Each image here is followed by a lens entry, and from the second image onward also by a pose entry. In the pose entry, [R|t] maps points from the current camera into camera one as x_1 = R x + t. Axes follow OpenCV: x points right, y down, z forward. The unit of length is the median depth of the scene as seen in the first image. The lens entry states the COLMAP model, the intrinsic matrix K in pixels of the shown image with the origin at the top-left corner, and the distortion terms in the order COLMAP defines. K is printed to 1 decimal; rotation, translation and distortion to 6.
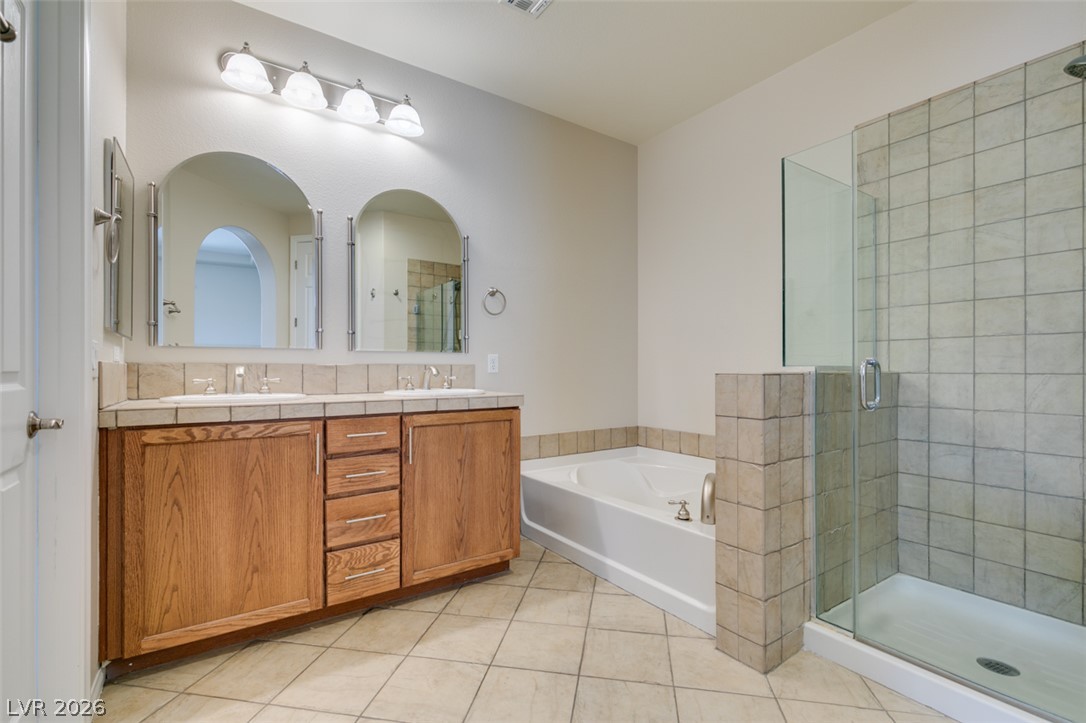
lens RADIAL K [[492.9, 0, 538.3], [0, 492.9, 365.7], [0, 0, 1]] dist [0.010662, -0.002196]
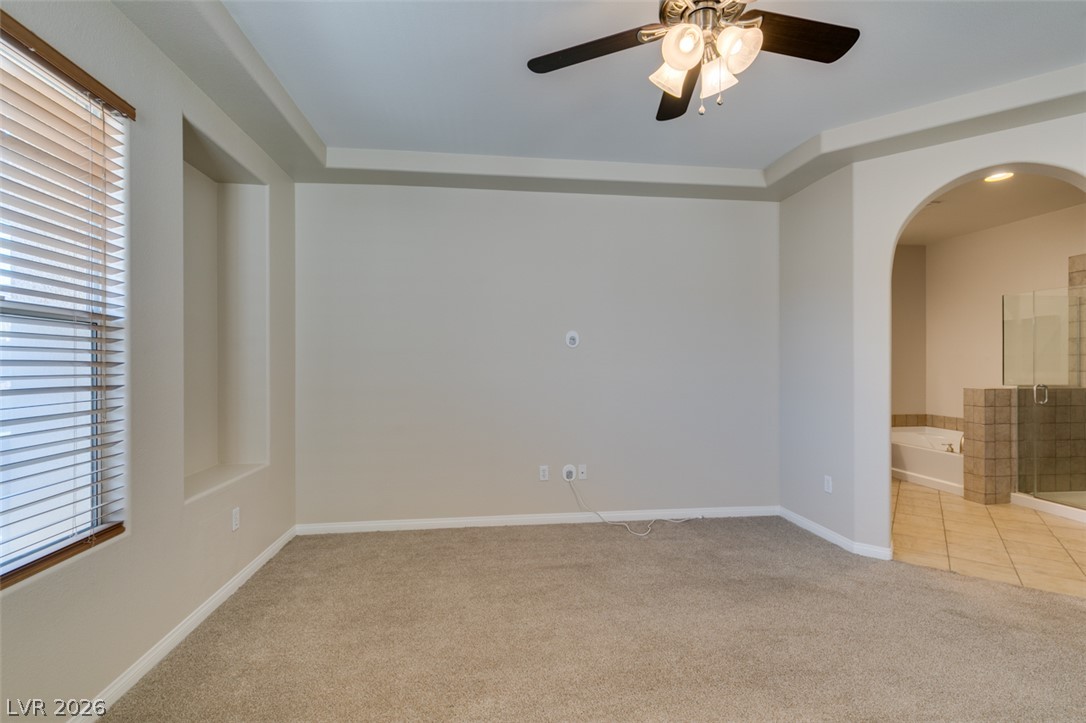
lens RADIAL K [[492.9, 0, 544.6], [0, 492.9, 363.0], [0, 0, 1]] dist [0.010662, -0.002196]
pose [[0.894596, -0.000746, -0.446875, -0.404758], [0.003657, 0.999977, 0.005653, -0.130519], [0.446861, -0.006692, 0.894578, -2.145322]]
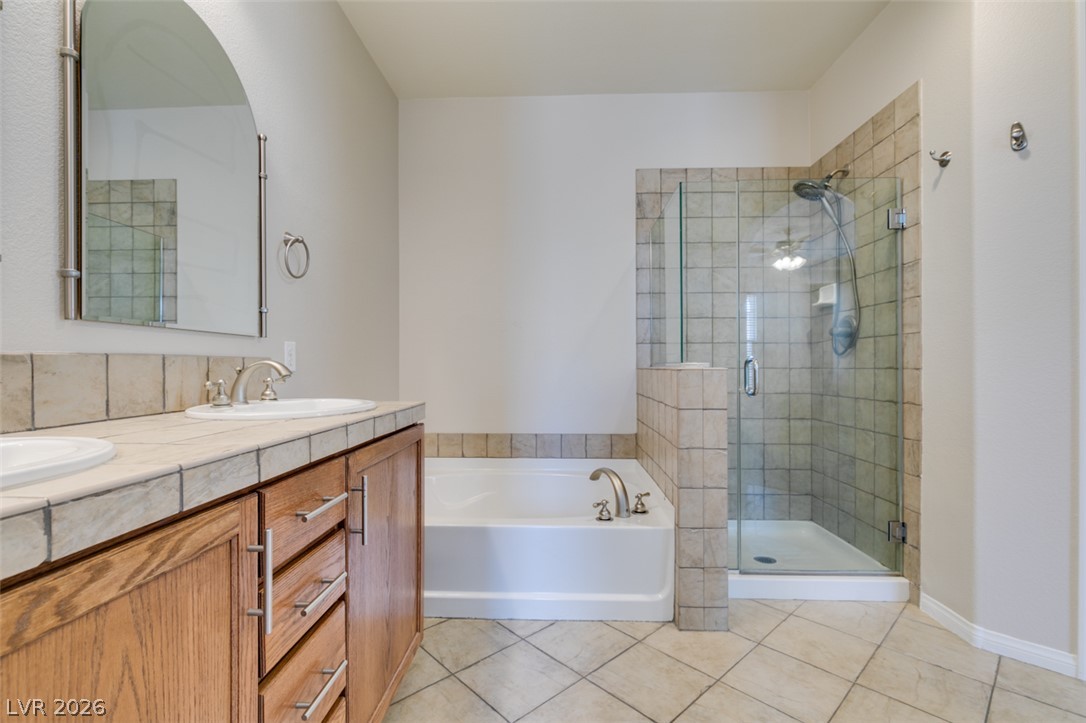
lens RADIAL K [[492.9, 0, 544.2], [0, 492.9, 366.4], [0, 0, 1]] dist [0.010662, -0.002196]
pose [[0.588875, -0.000936, 0.808224, -0.656875], [-0.004626, 0.999979, 0.004529, 0.006353], [-0.808211, -0.006406, 0.588858, 0.613643]]
